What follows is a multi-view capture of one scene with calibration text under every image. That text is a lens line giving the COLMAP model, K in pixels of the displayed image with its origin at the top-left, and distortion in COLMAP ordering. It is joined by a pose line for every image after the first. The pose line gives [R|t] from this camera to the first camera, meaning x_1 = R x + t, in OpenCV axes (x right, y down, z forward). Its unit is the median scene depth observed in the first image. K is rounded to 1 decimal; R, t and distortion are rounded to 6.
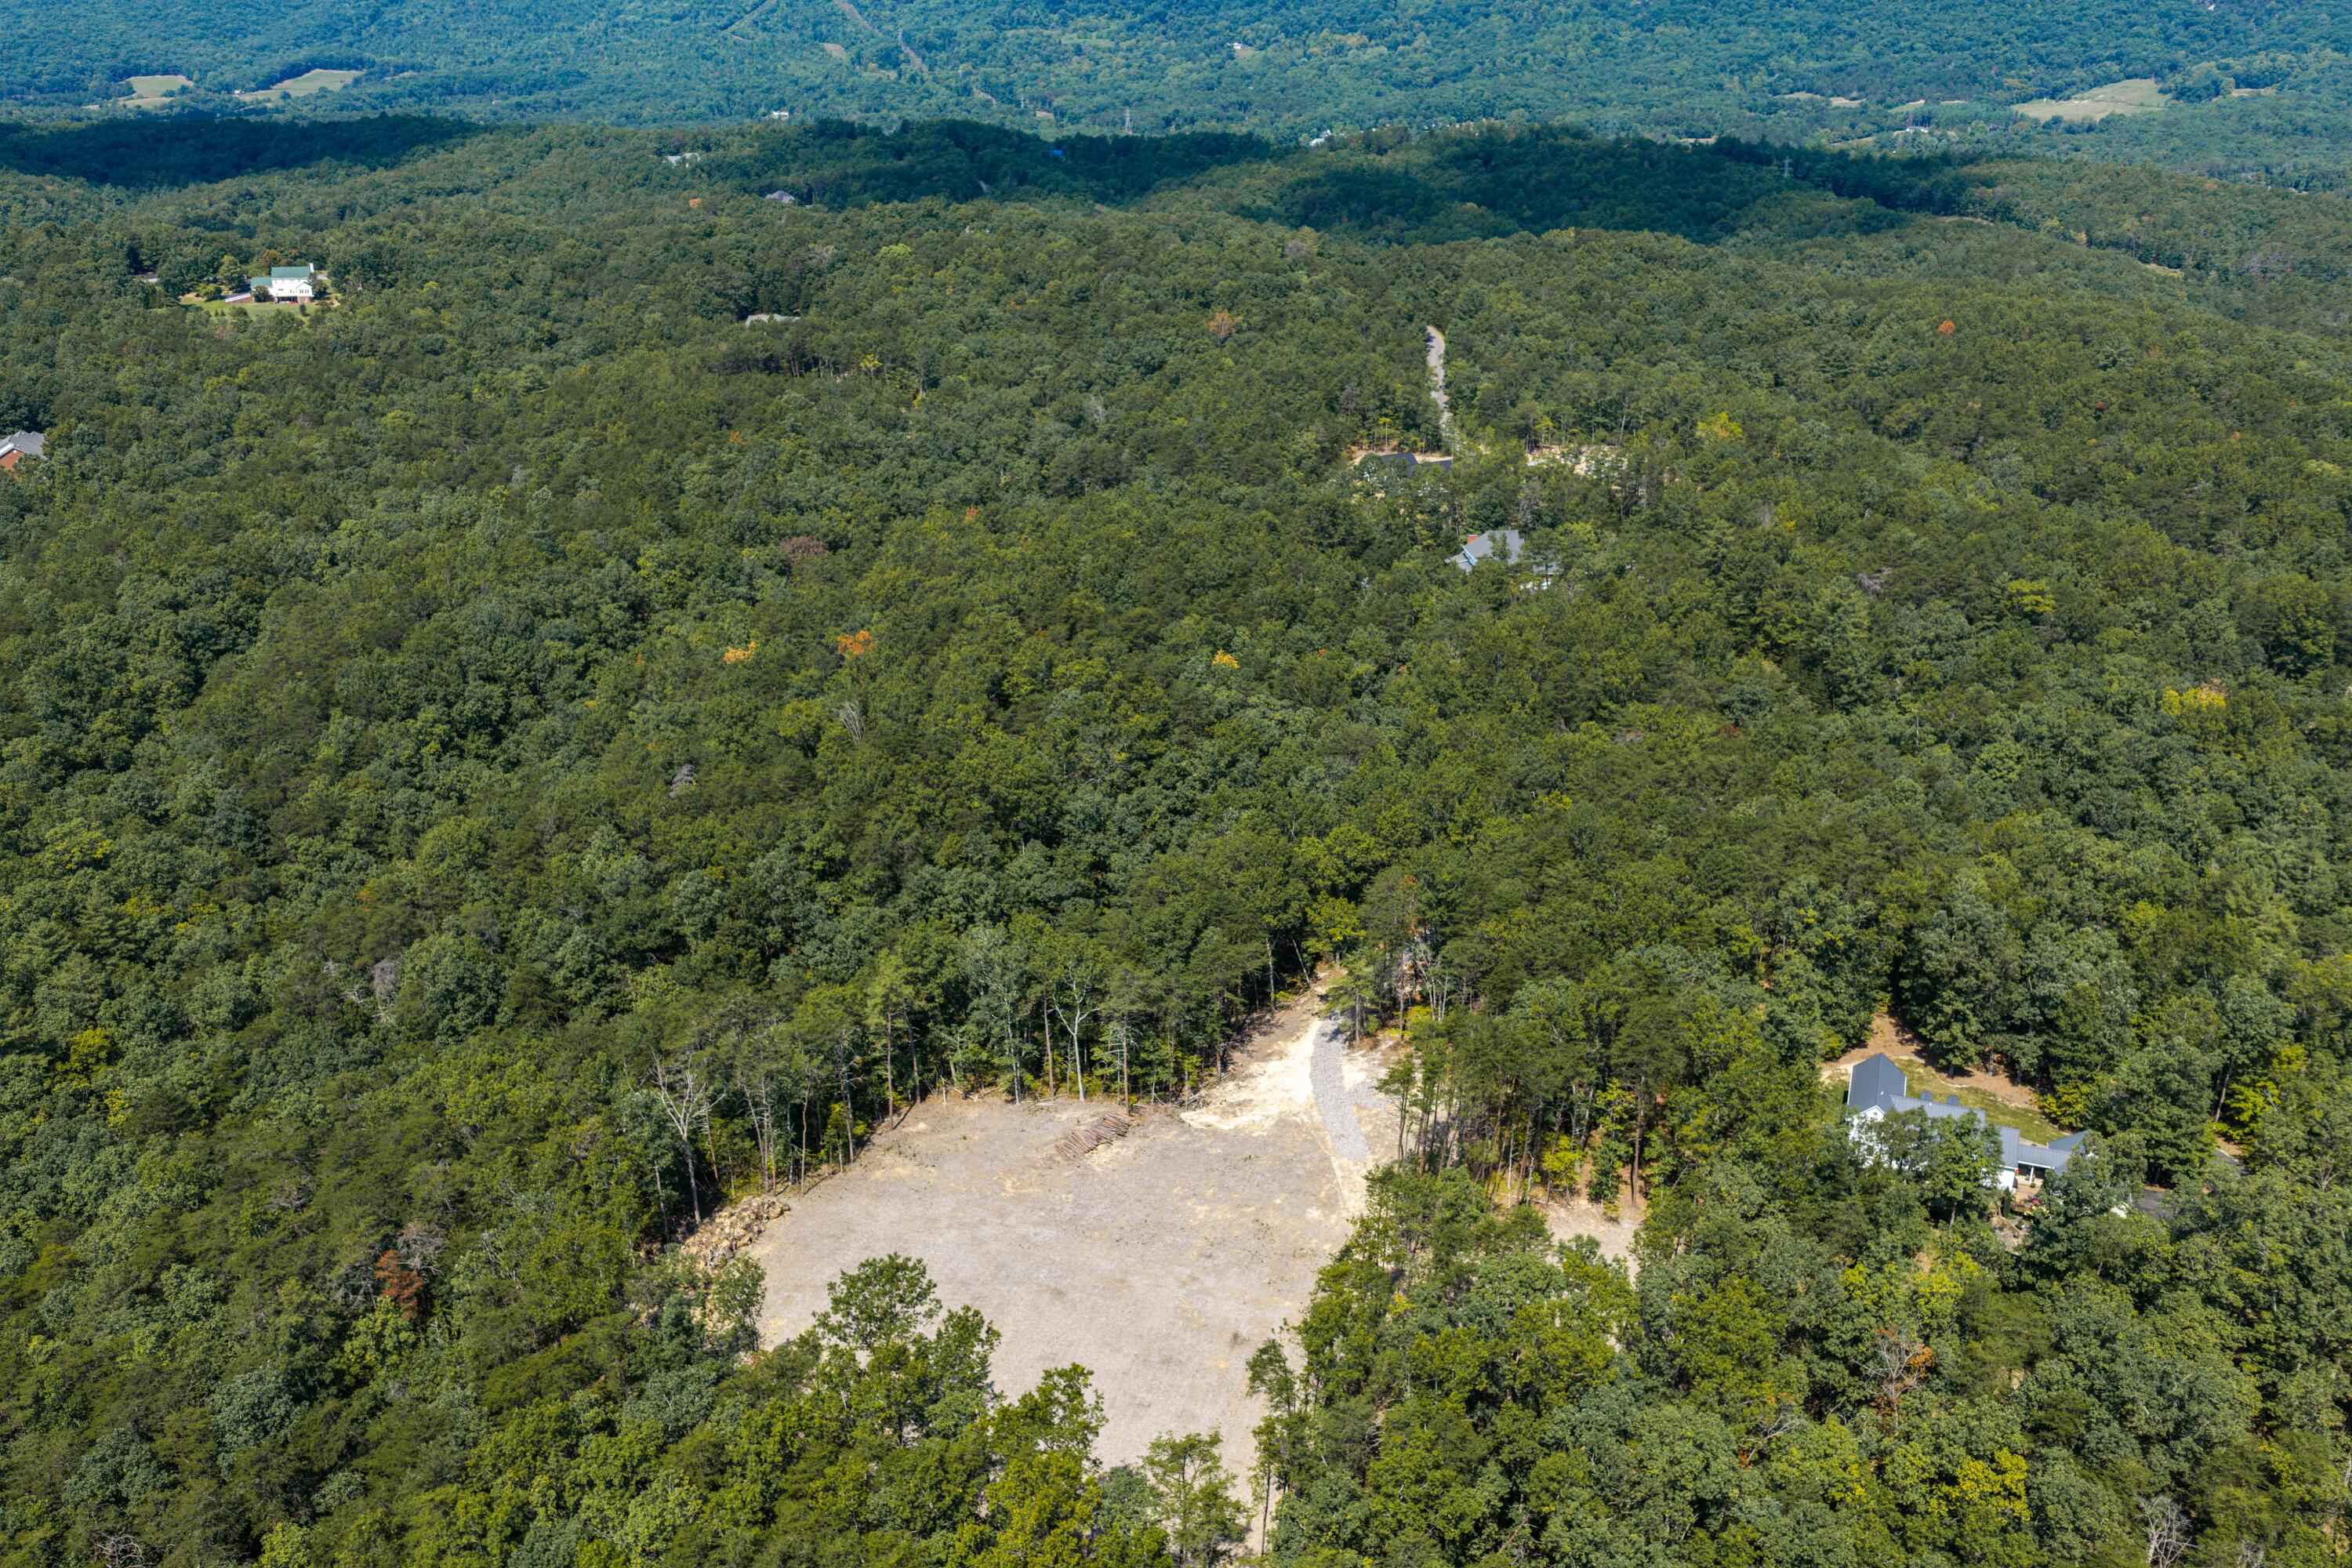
lens RADIAL K [[1942.7, 0, 1183.0], [0, 1942.7, 789.4], [0, 0, 1]] dist [0.012340, -0.020922]
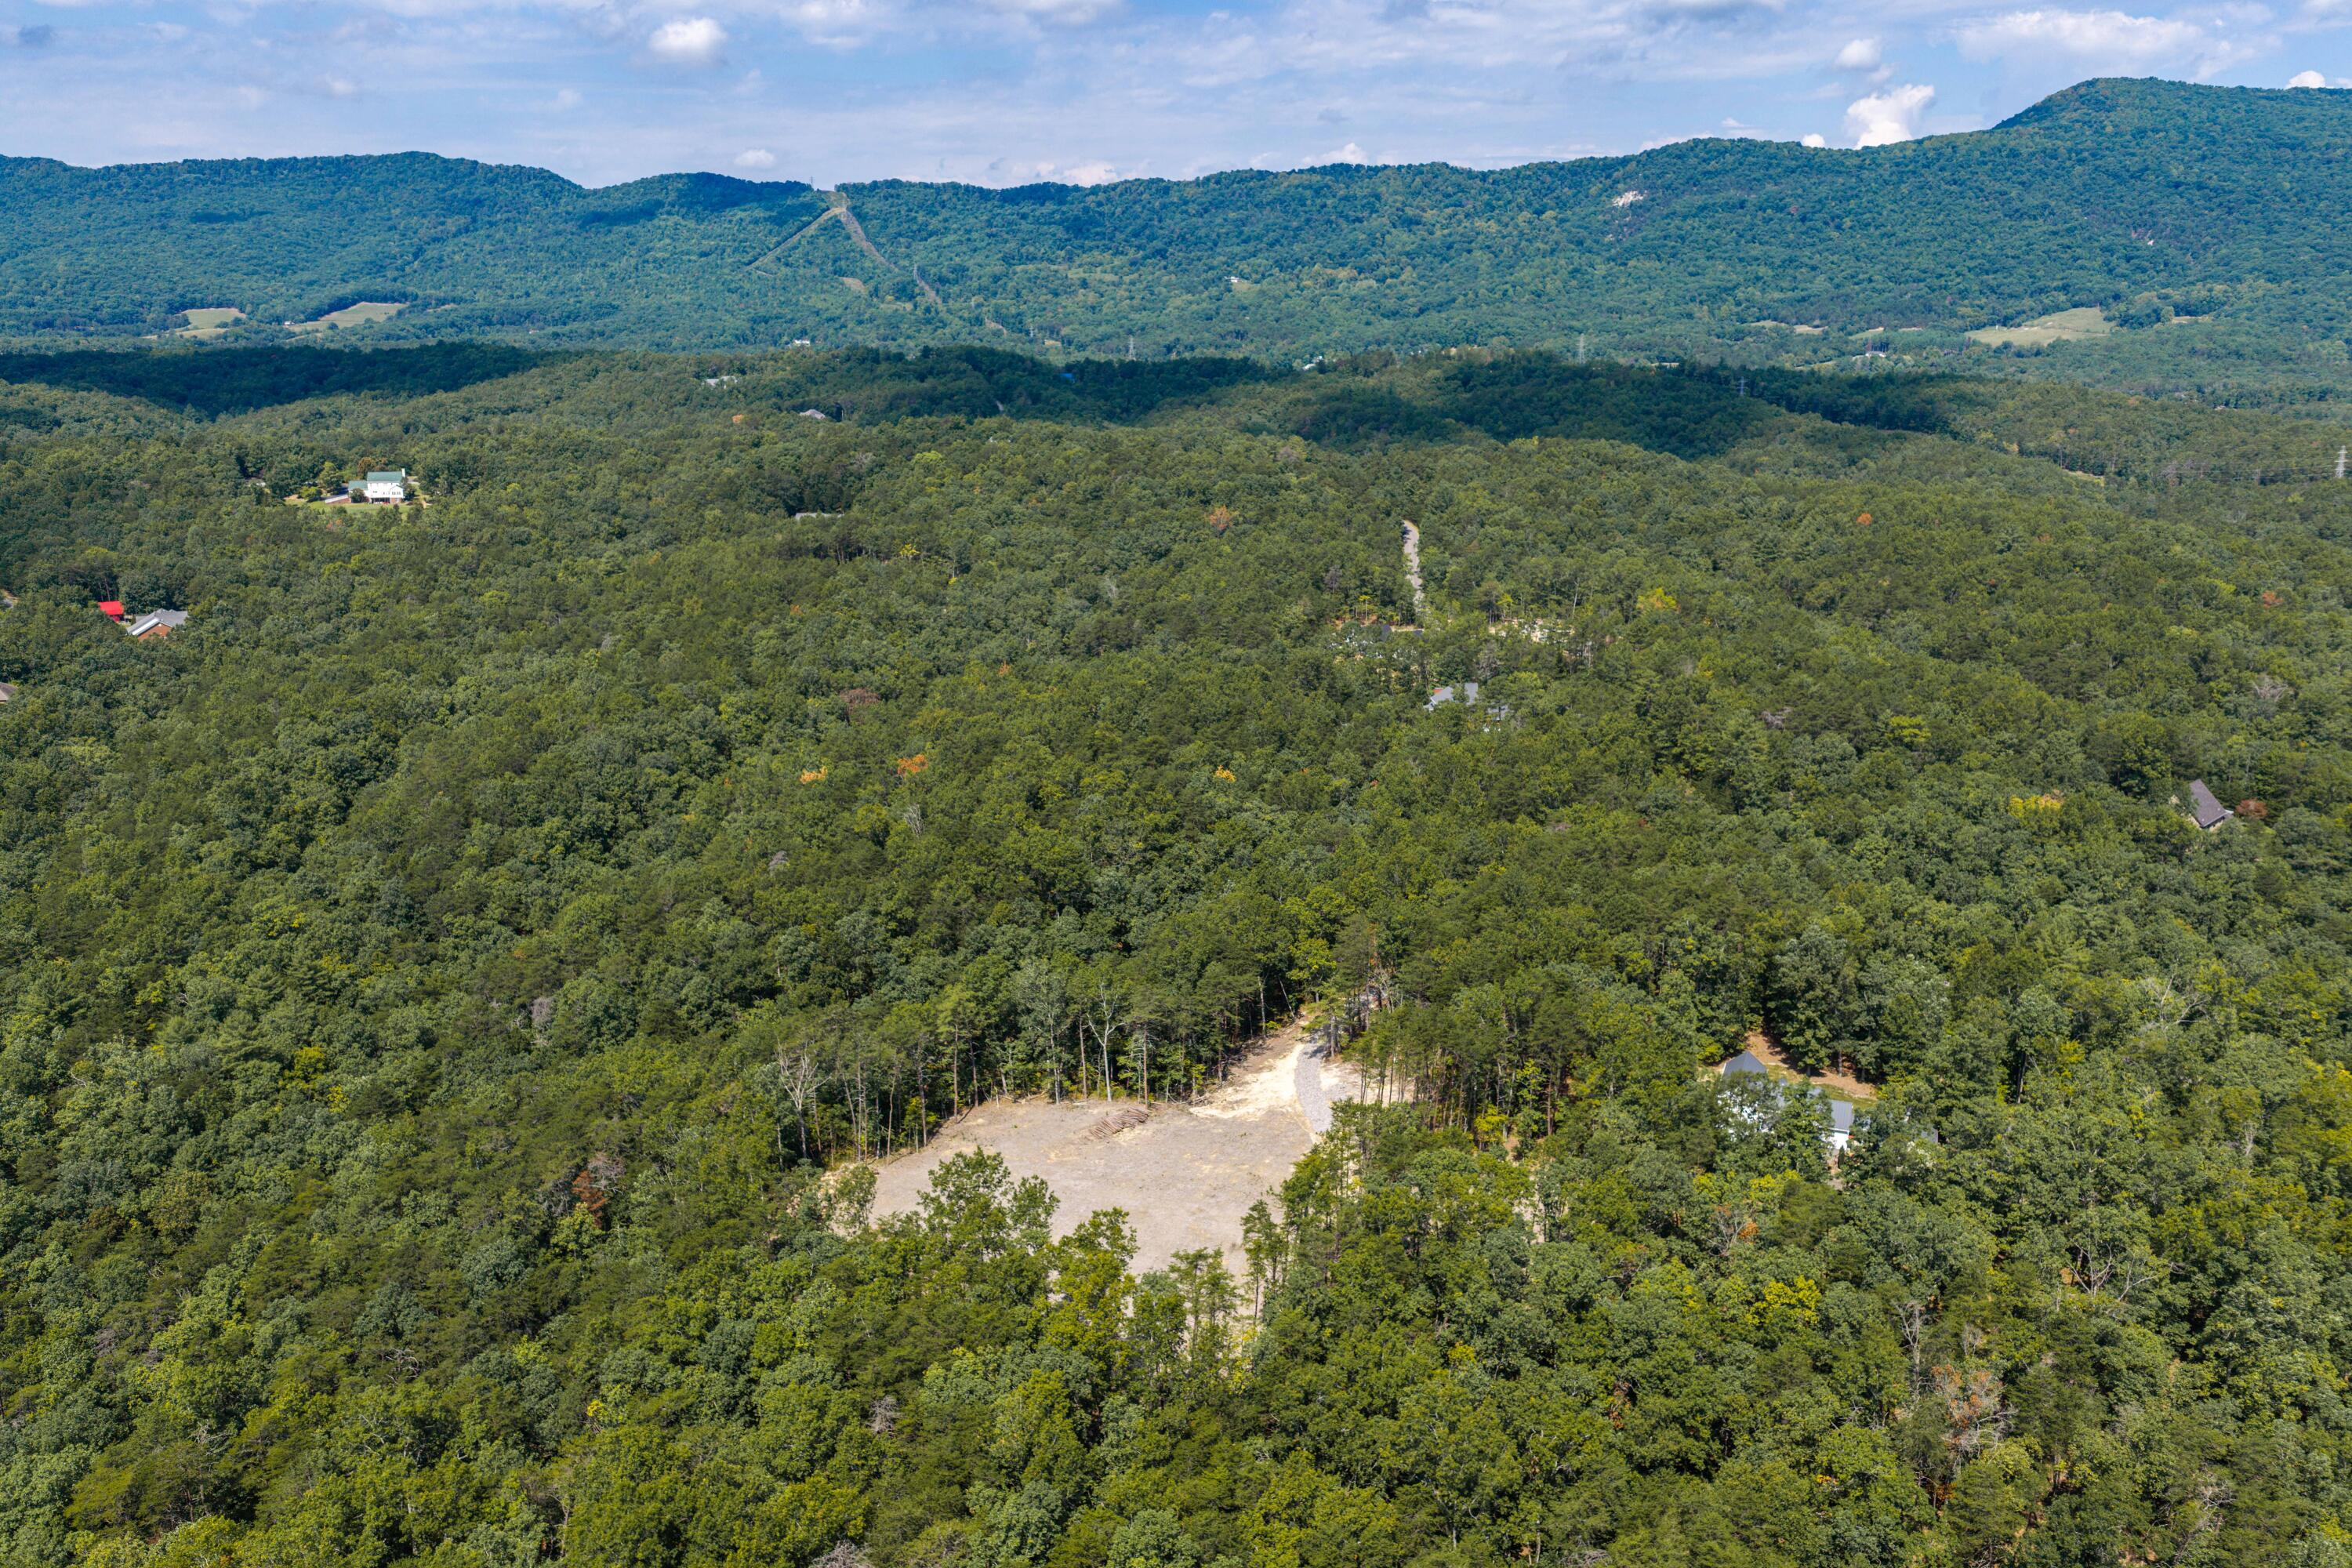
lens RADIAL K [[1942.7, 0, 1183.0], [0, 1942.7, 789.4], [0, 0, 1]] dist [0.012340, -0.020922]
pose [[0.999998, -0.001846, -0.000126, -0.003012], [0.001822, 0.994098, -0.108469, 0.060941], [0.000326, 0.108469, 0.994100, -0.157694]]
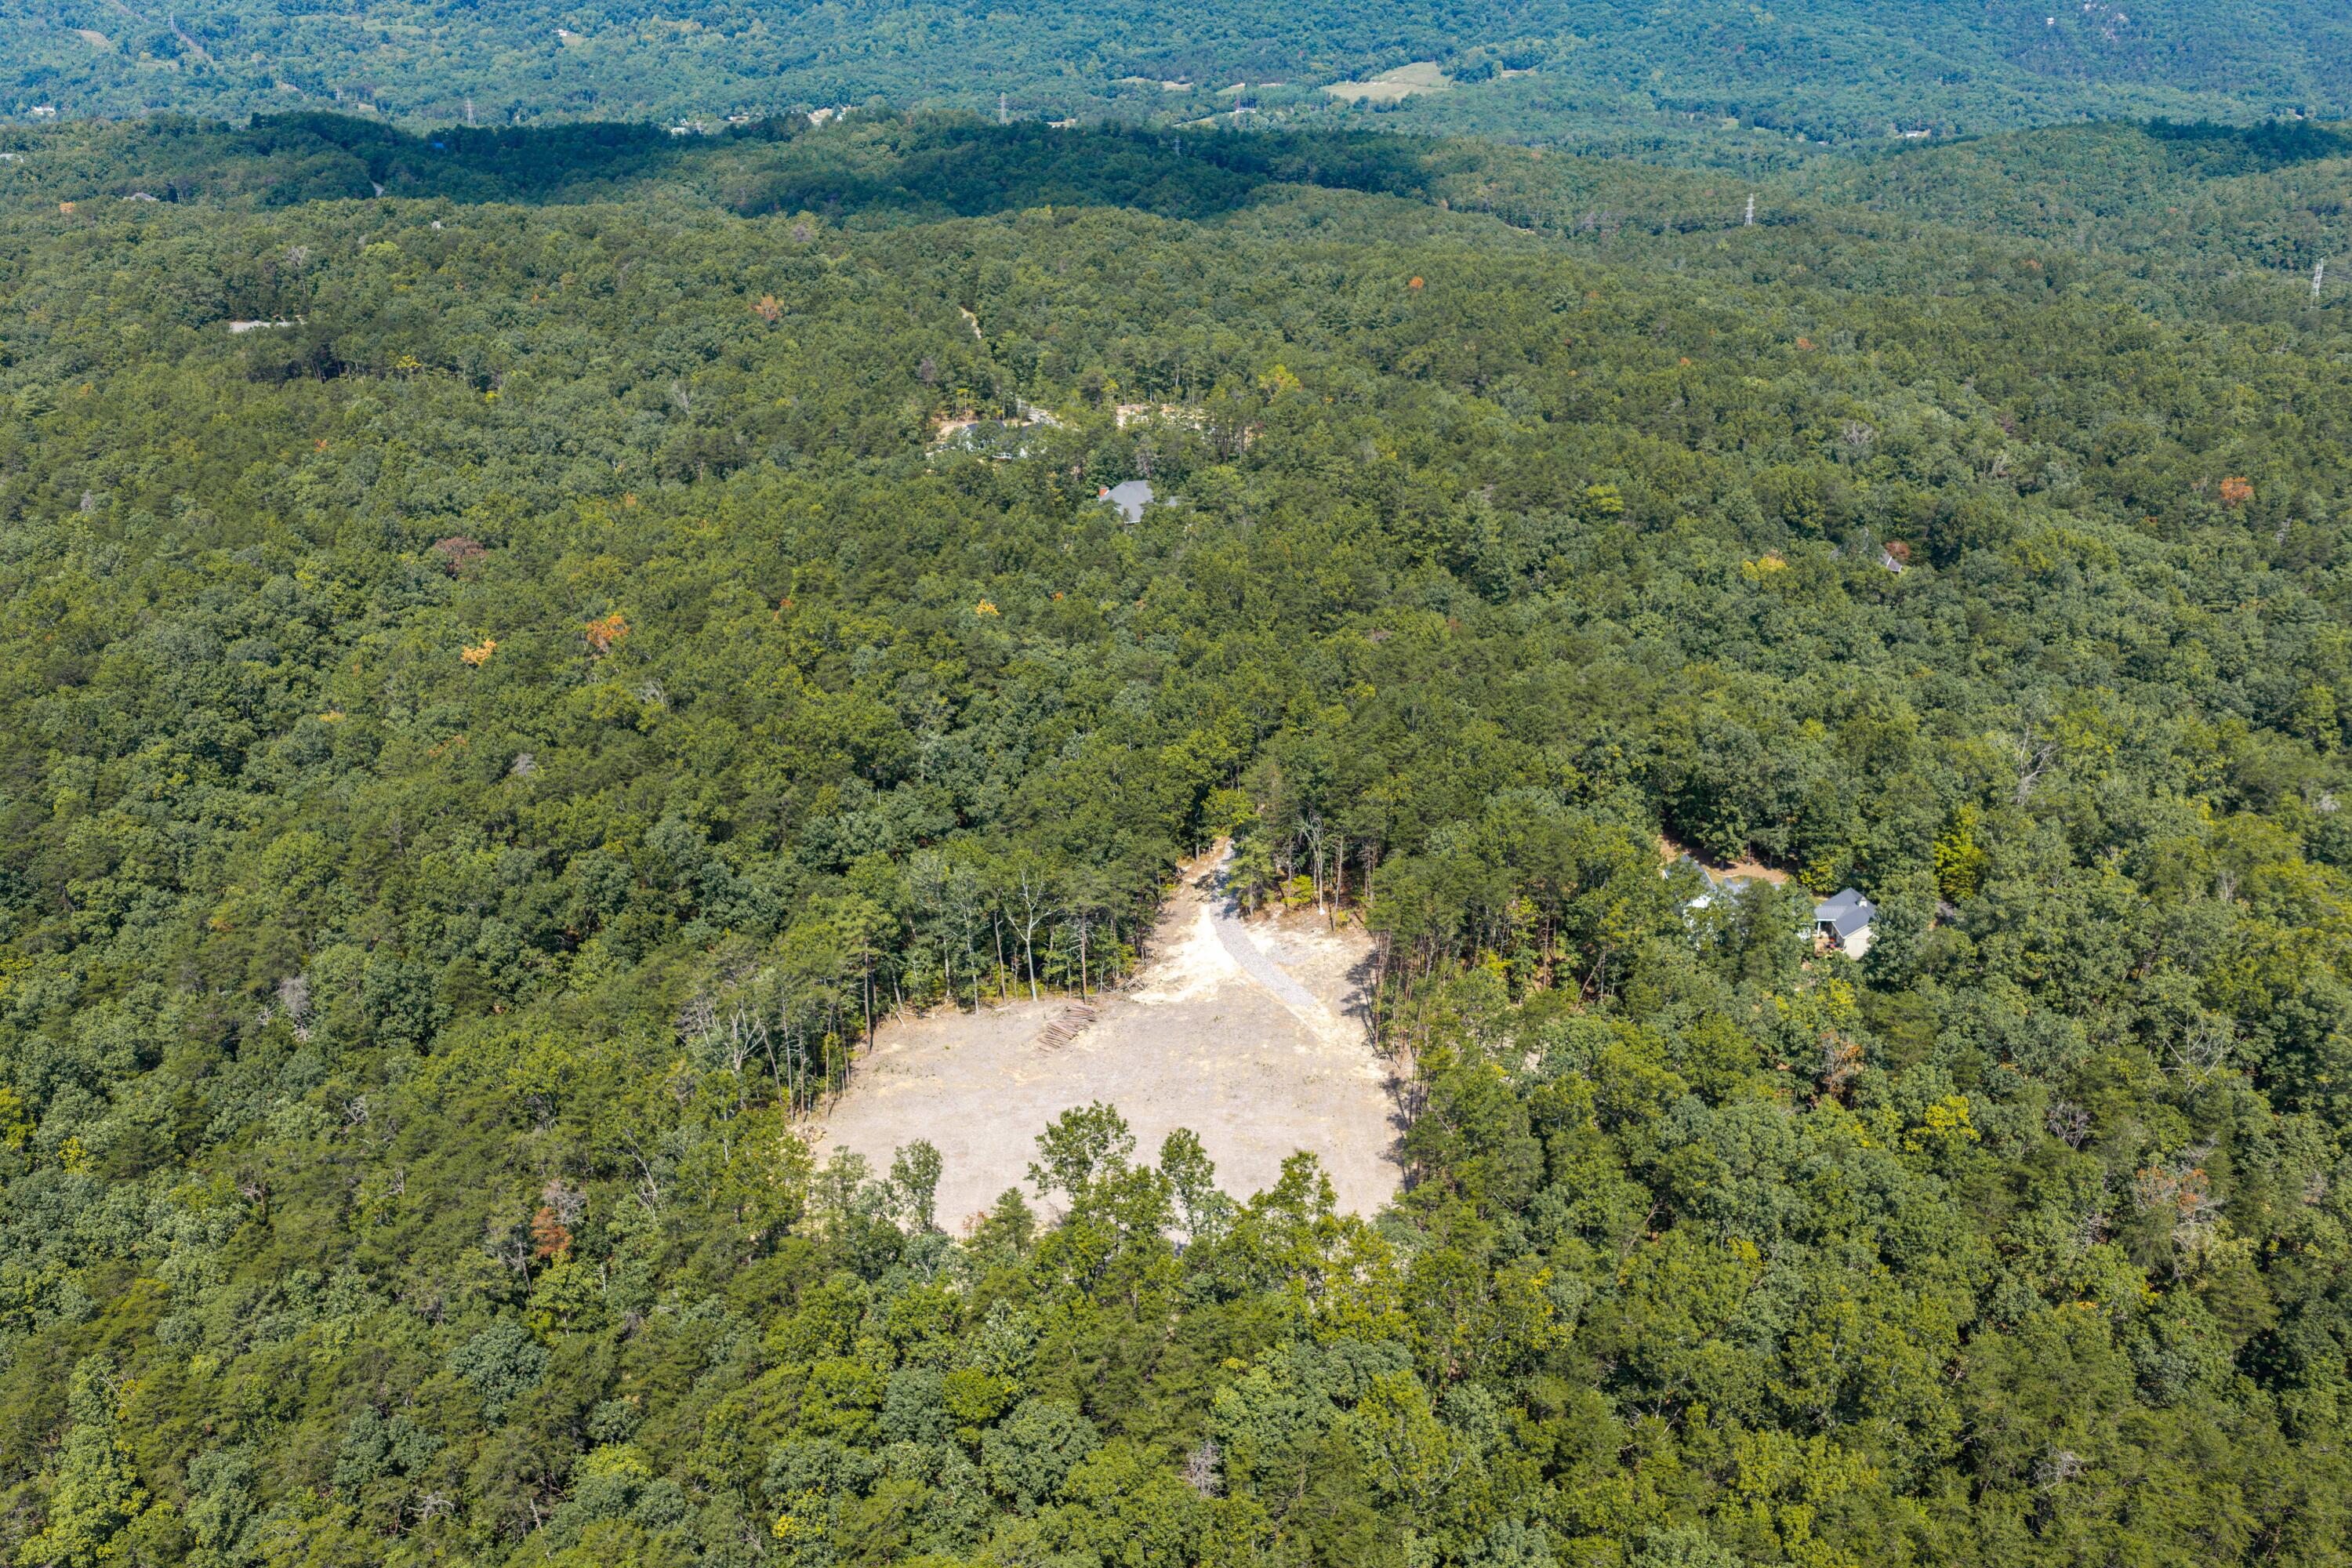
lens RADIAL K [[1942.7, 0, 1183.0], [0, 1942.7, 789.4], [0, 0, 1]] dist [0.012340, -0.020922]
pose [[0.943449, -0.121115, 0.308603, -0.185623], [0.119300, 0.992548, 0.024819, 0.015708], [-0.309309, 0.013401, 0.950867, -0.041512]]
